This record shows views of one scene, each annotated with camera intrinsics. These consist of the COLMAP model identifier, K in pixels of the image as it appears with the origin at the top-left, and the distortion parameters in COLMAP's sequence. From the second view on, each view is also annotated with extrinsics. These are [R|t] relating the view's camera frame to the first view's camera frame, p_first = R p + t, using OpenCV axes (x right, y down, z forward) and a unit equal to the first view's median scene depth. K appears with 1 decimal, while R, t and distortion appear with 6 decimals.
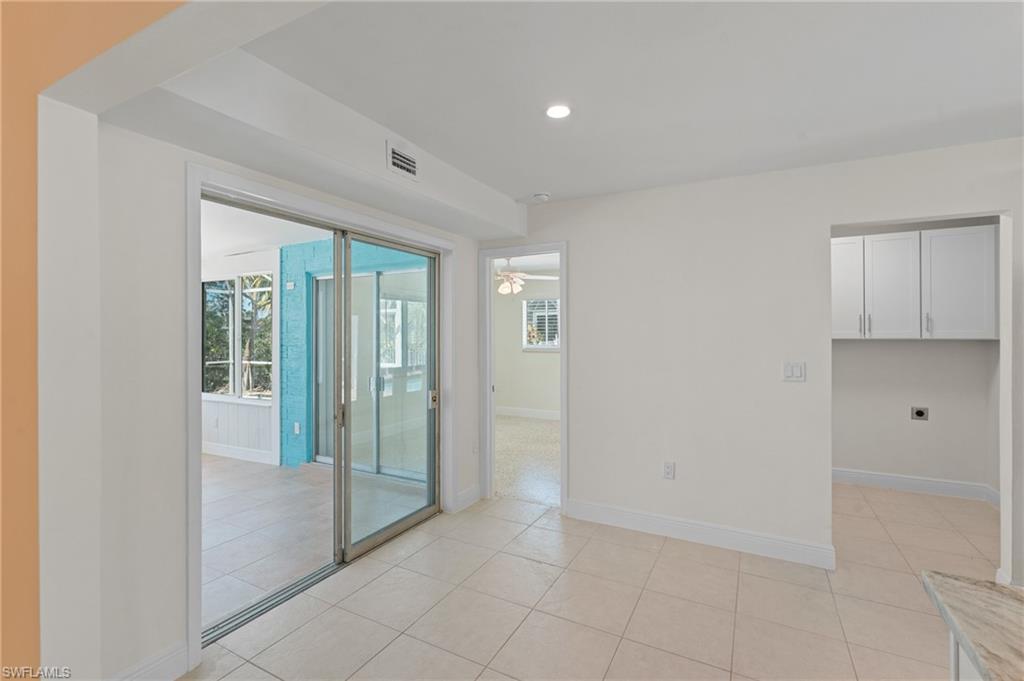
lens RADIAL K [[459.9, 0, 510.4], [0, 459.9, 331.8], [0, 0, 1]] dist [-0.009698, 0.002016]
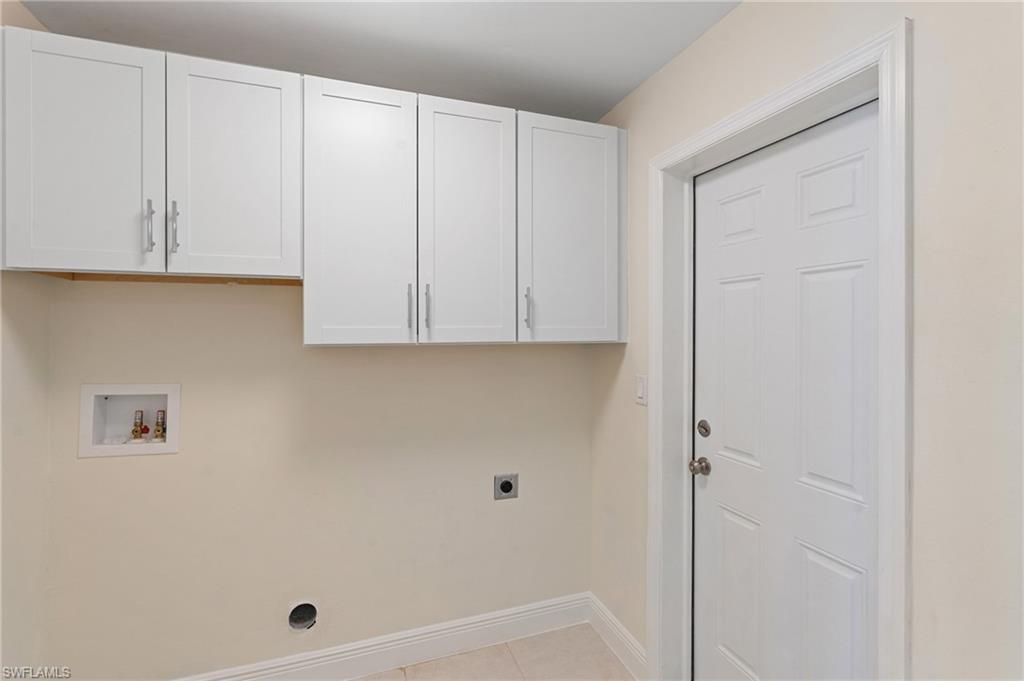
lens RADIAL K [[459.9, 0, 507.2], [0, 459.9, 334.4], [0, 0, 1]] dist [-0.009698, 0.002016]
pose [[0.665813, -0.004745, 0.746103, 0.545881], [-0.002029, 0.999965, 0.008171, 0.003136], [-0.746116, -0.006955, 0.665780, 0.699542]]
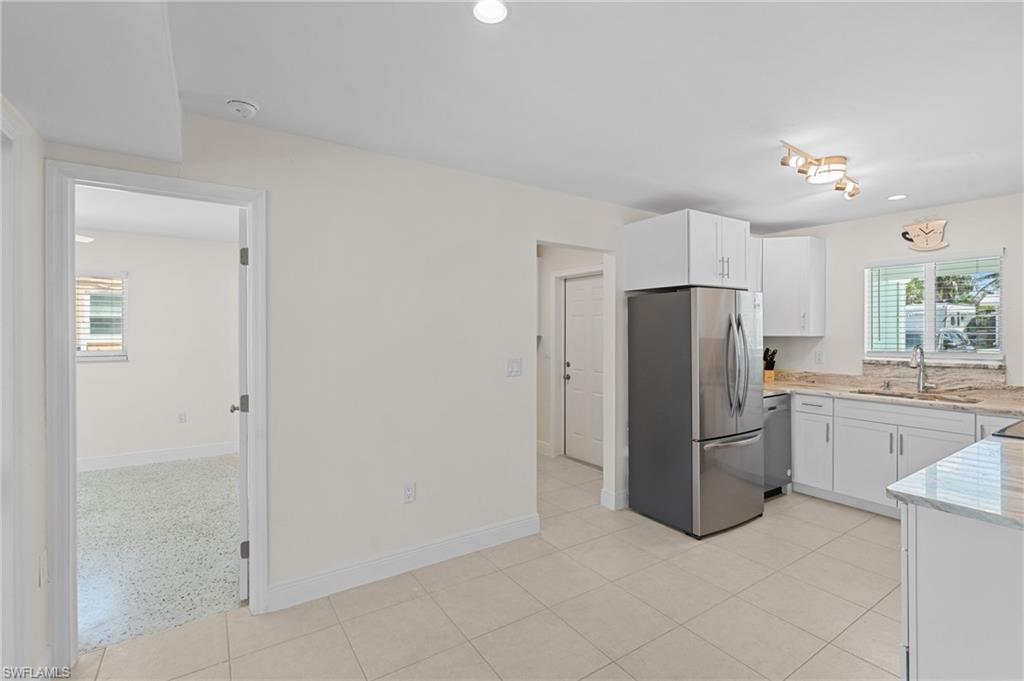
lens RADIAL K [[459.9, 0, 510.4], [0, 459.9, 332.1], [0, 0, 1]] dist [-0.009698, 0.002016]
pose [[0.474489, -0.001936, 0.880259, -0.265130], [-0.001895, 0.999993, 0.003221, 0.000066], [-0.880259, -0.003196, 0.474482, 0.360920]]
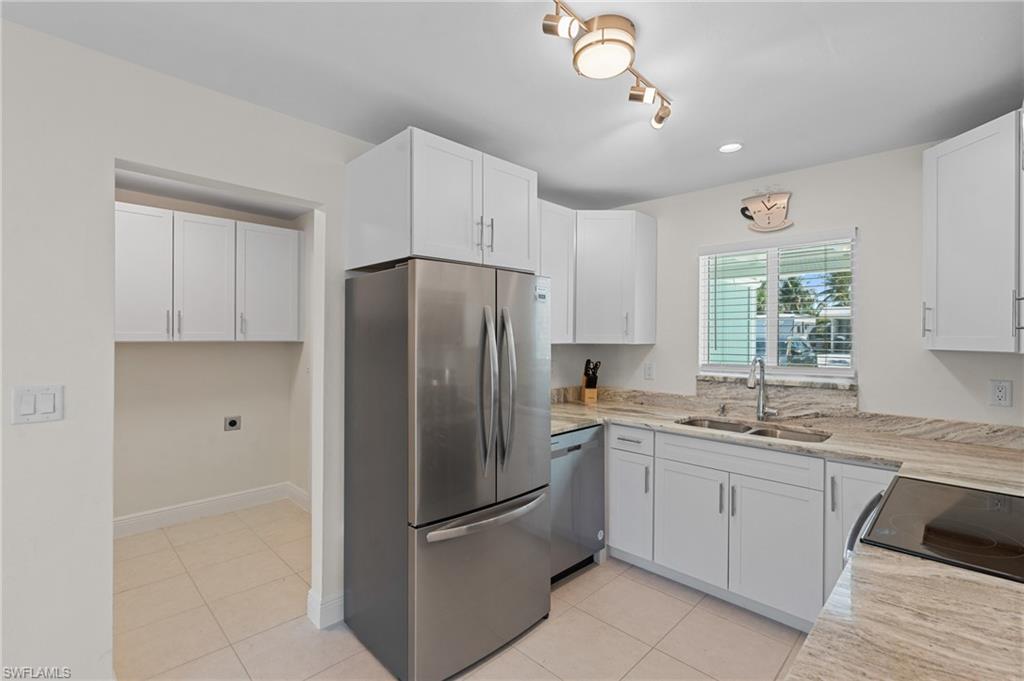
lens RADIAL K [[459.9, 0, 510.2], [0, 459.9, 335.9], [0, 0, 1]] dist [-0.009698, 0.002016]
pose [[0.282658, 0.004562, 0.959210, 0.190606], [-0.010190, 0.999947, -0.001753, 0.001107], [-0.959167, -0.009279, 0.282689, 0.230431]]
